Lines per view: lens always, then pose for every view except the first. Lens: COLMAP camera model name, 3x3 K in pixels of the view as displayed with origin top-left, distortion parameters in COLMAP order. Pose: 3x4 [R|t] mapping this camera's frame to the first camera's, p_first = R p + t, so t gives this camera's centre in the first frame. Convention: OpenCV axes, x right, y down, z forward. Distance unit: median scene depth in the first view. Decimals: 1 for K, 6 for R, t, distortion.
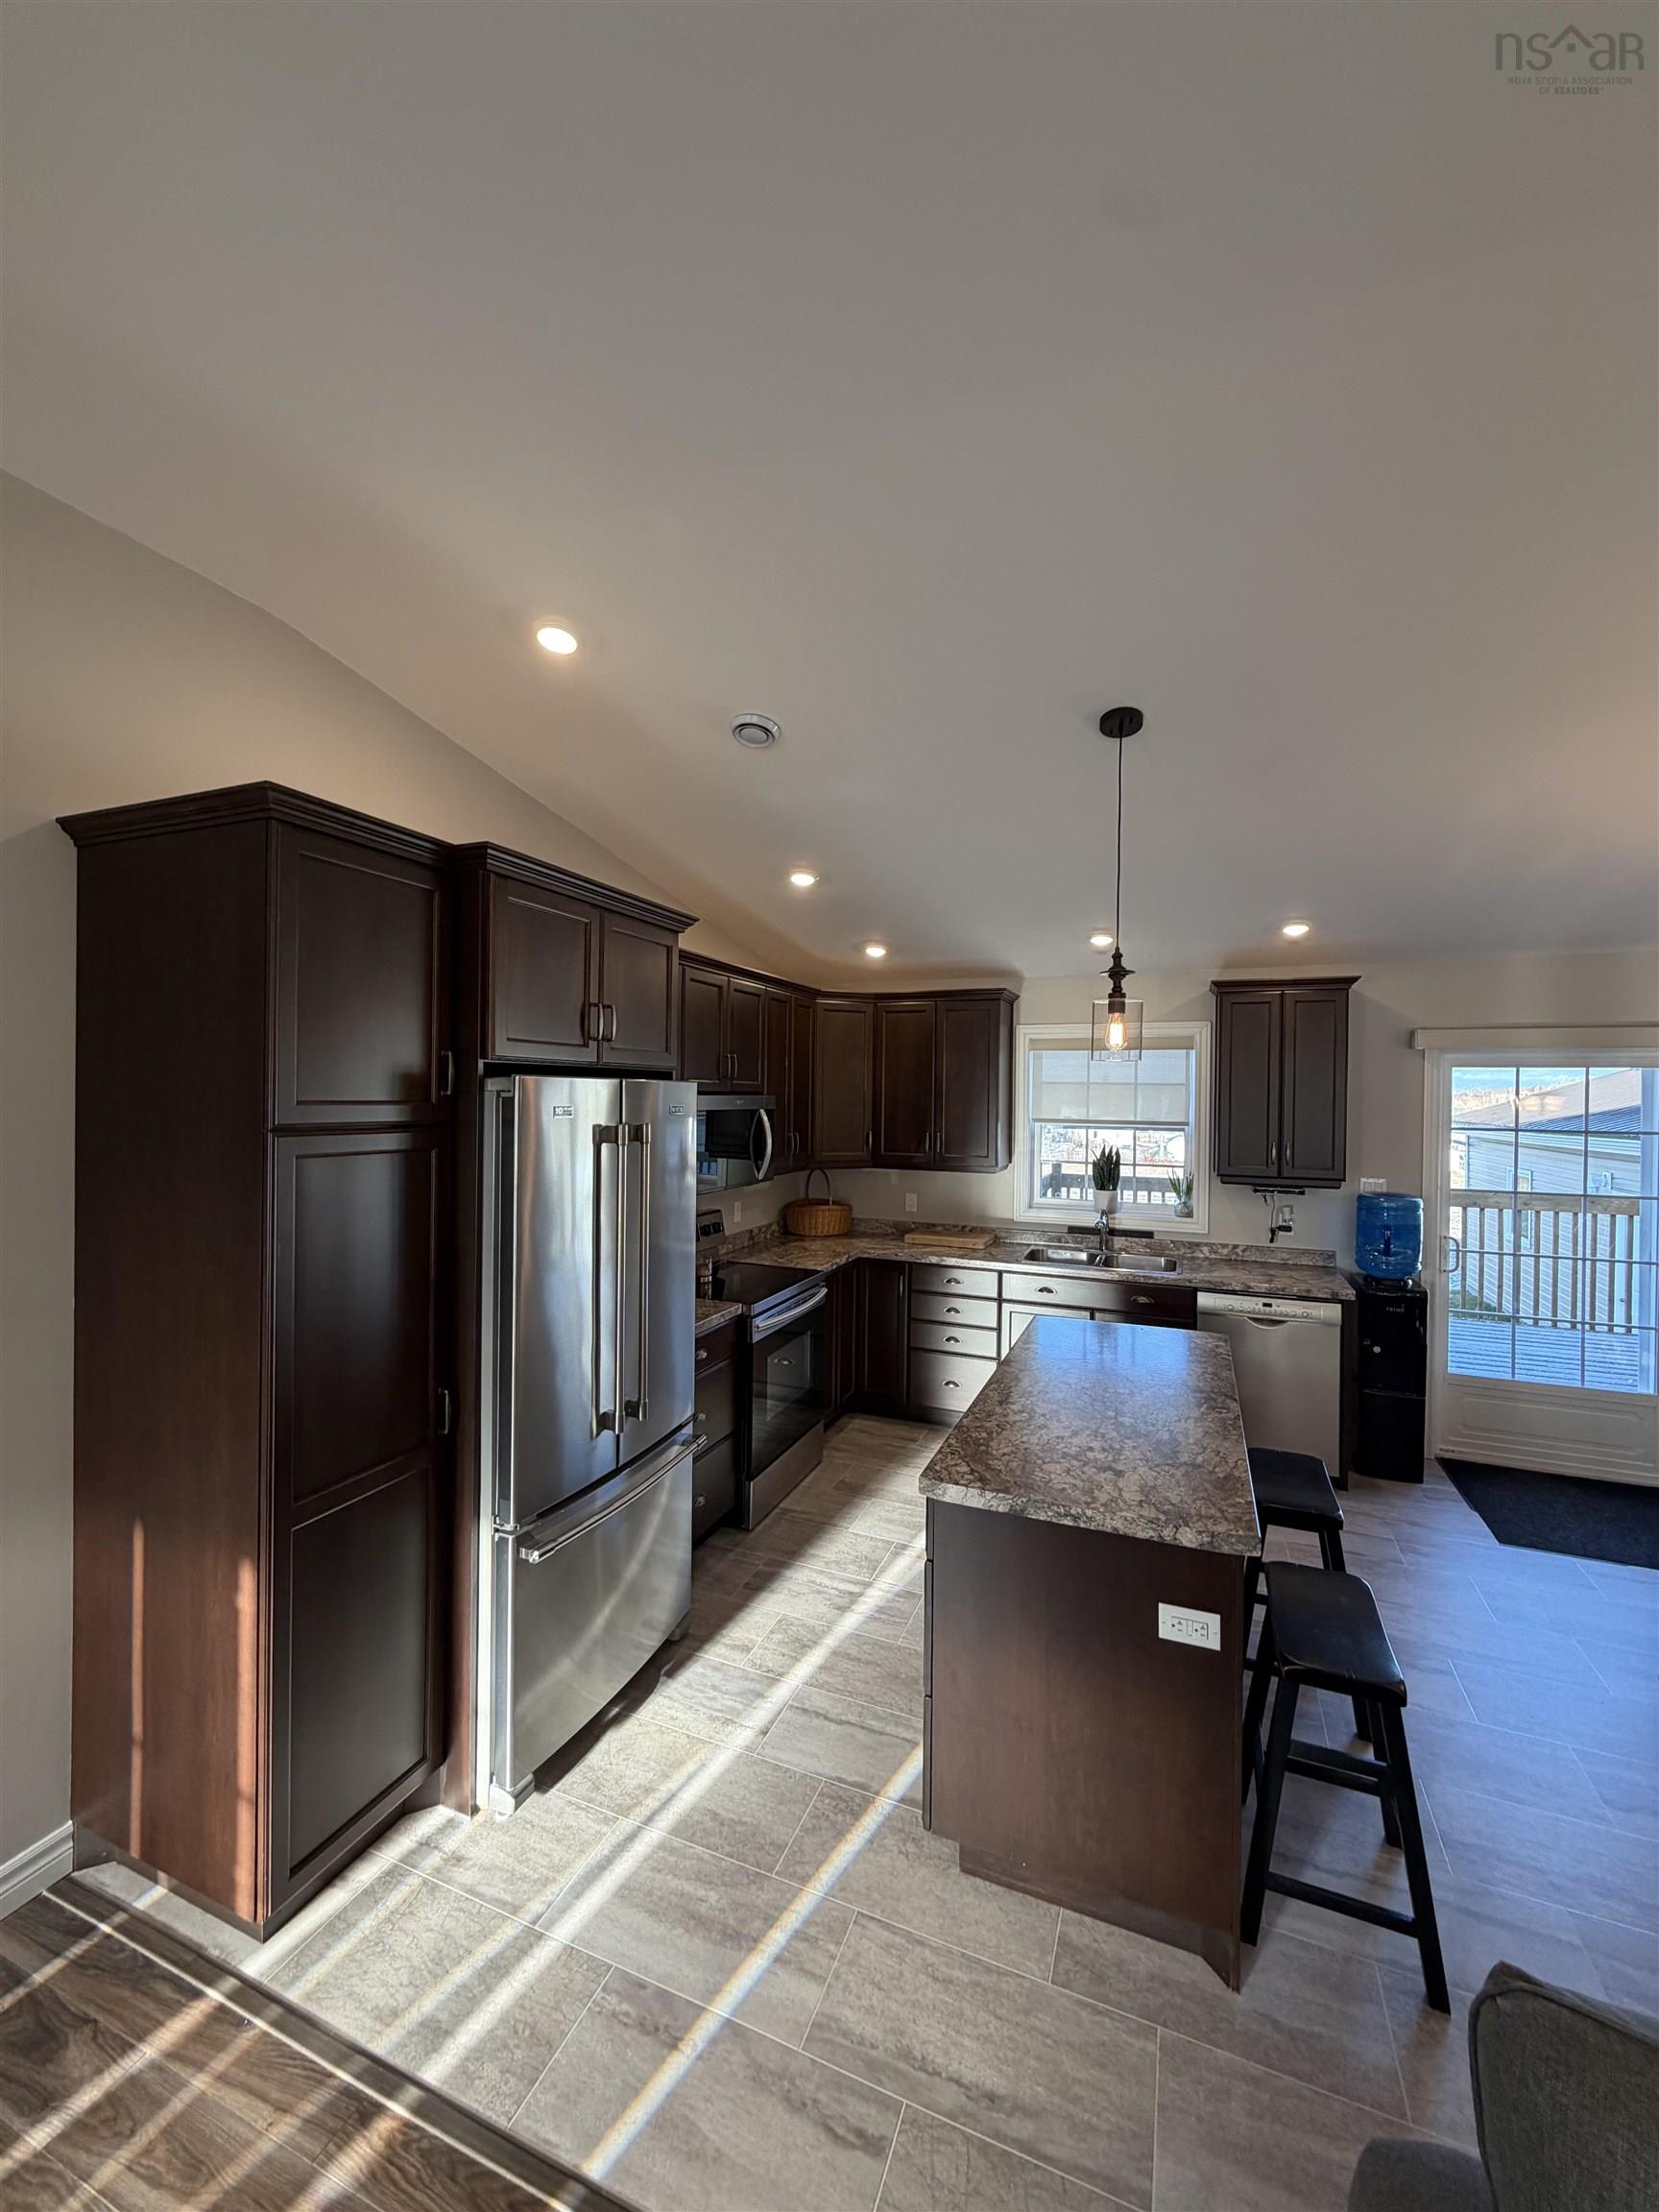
lens RADIAL K [[880.7, 0, 829.8], [0, 880.7, 1100.8], [0, 0, 1]] dist [0.001606, -0.000277]
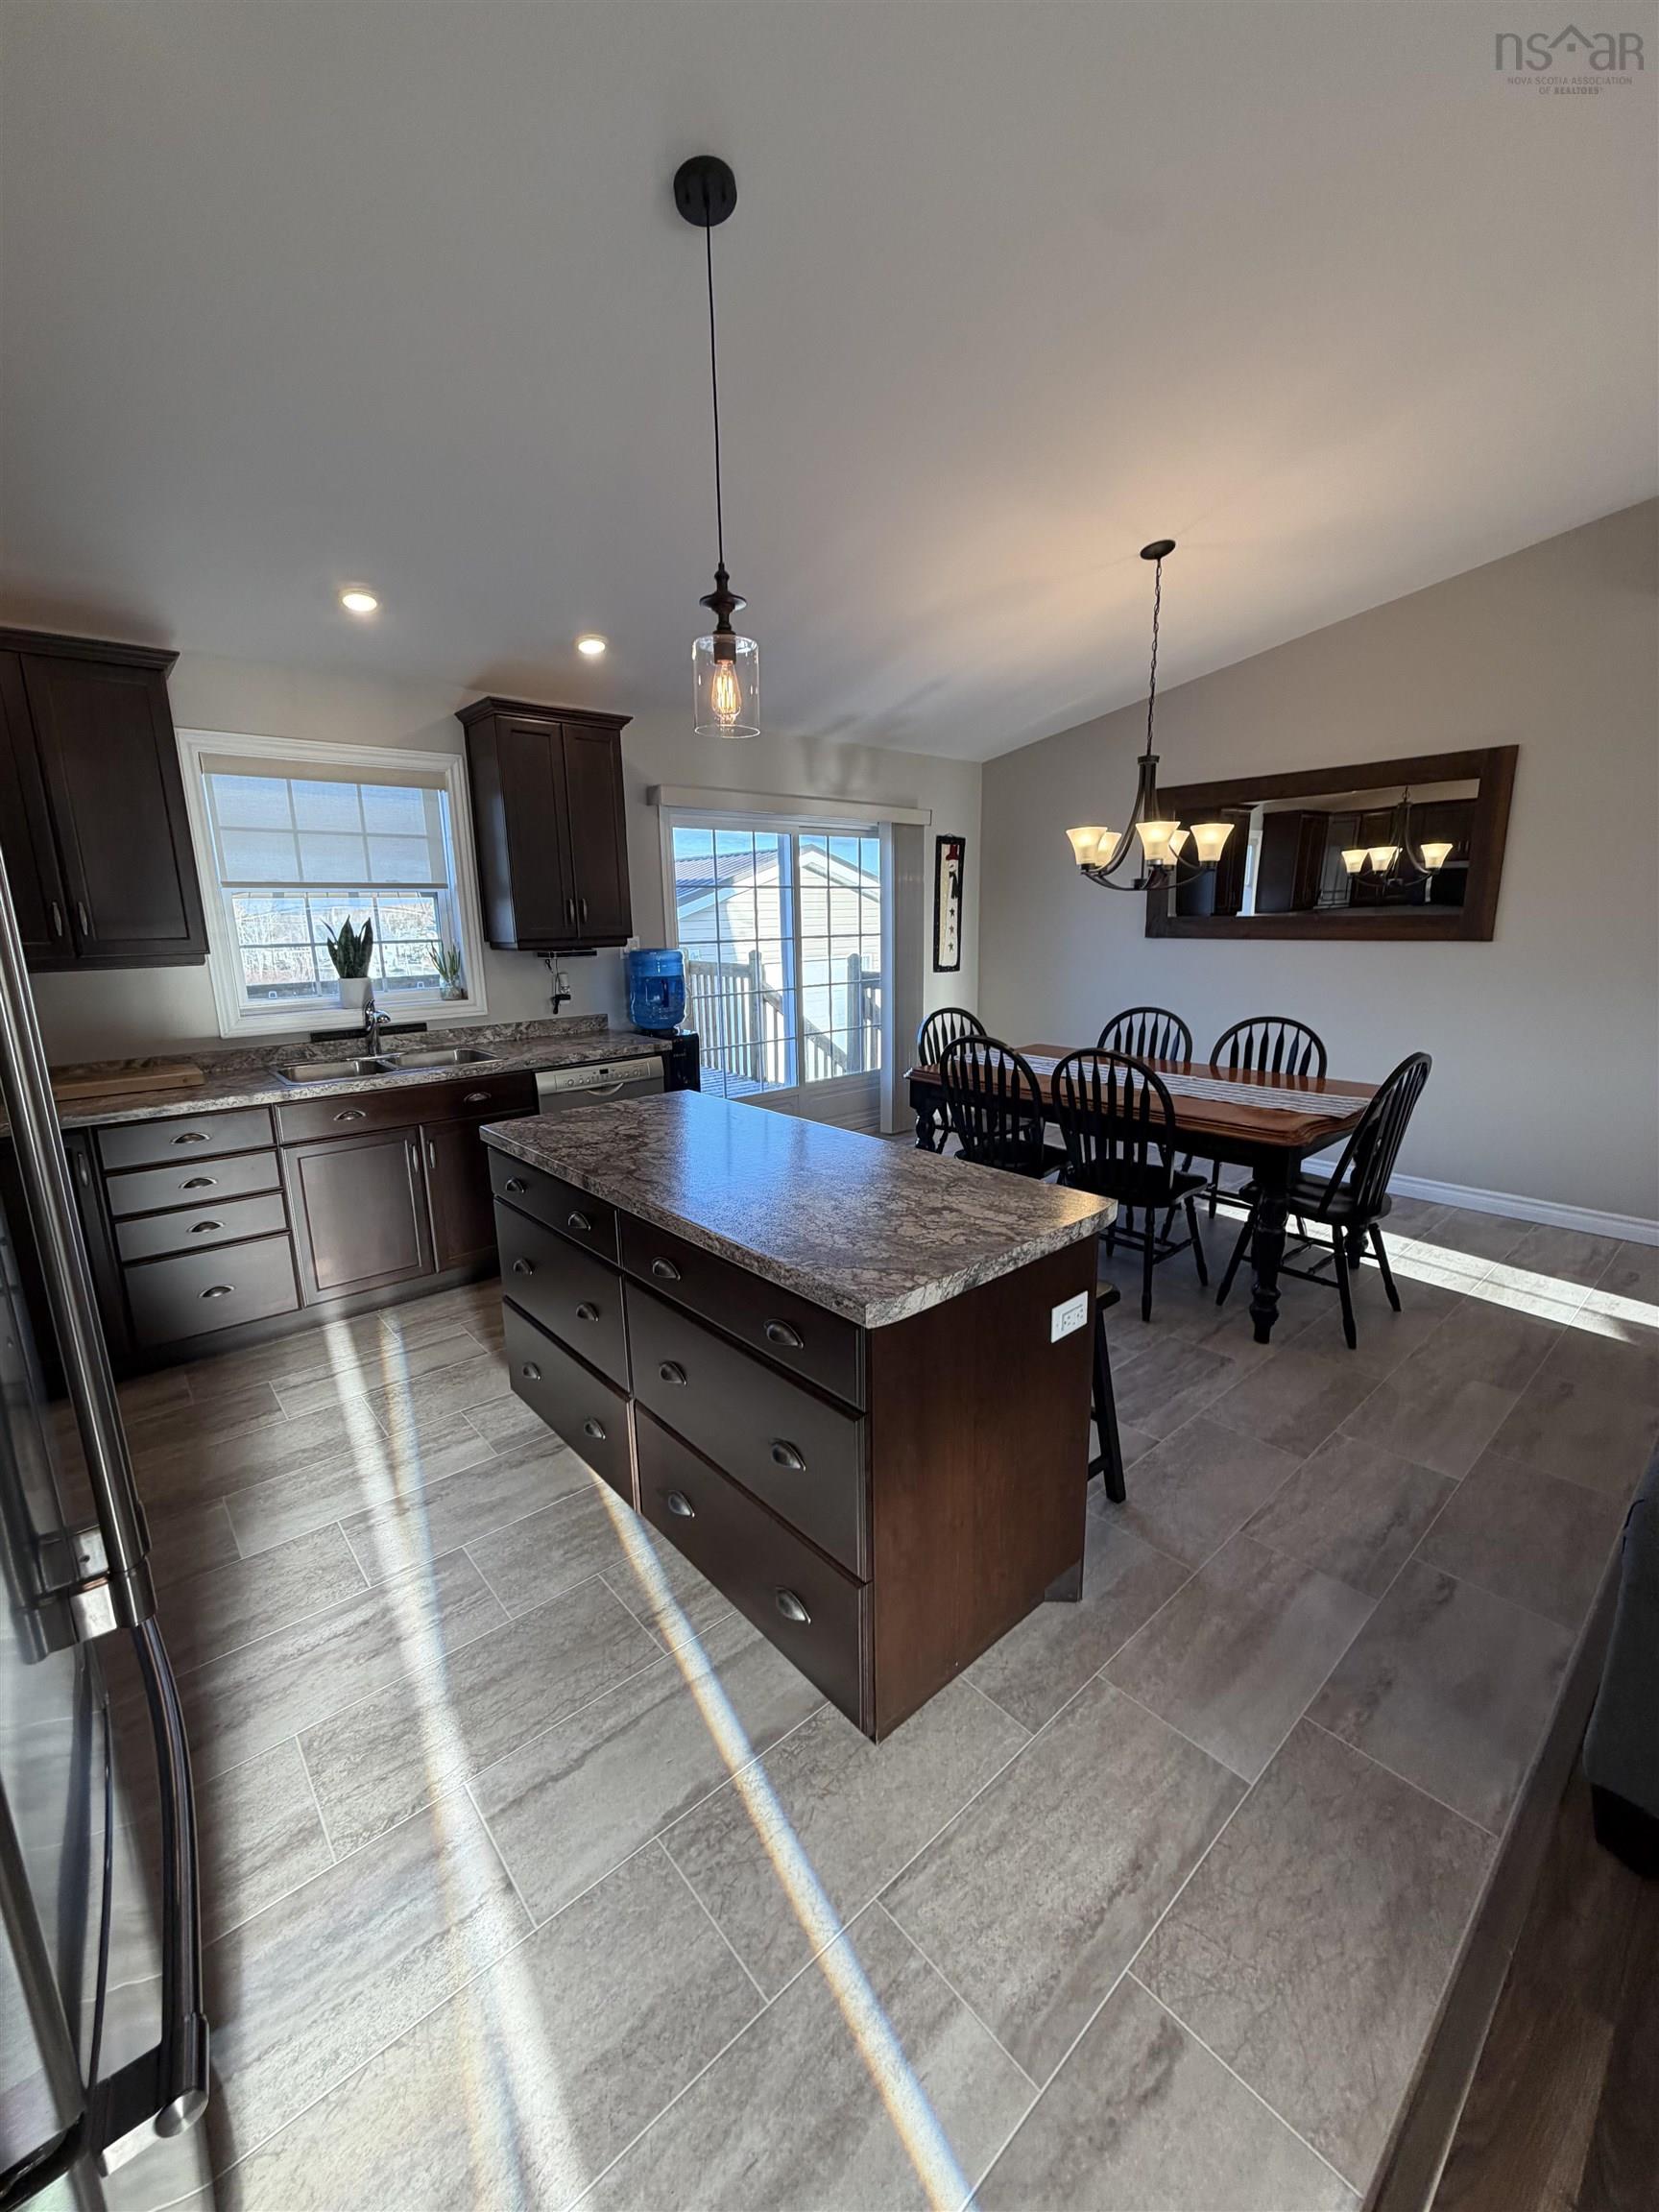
lens RADIAL K [[880.7, 0, 828.4], [0, 880.7, 1102.1], [0, 0, 1]] dist [0.001606, -0.000277]
pose [[0.449506, -0.208907, 0.868506, -0.361203], [0.030167, 0.975265, 0.218973, 0.104125], [-0.892768, -0.072229, 0.444689, 0.588463]]
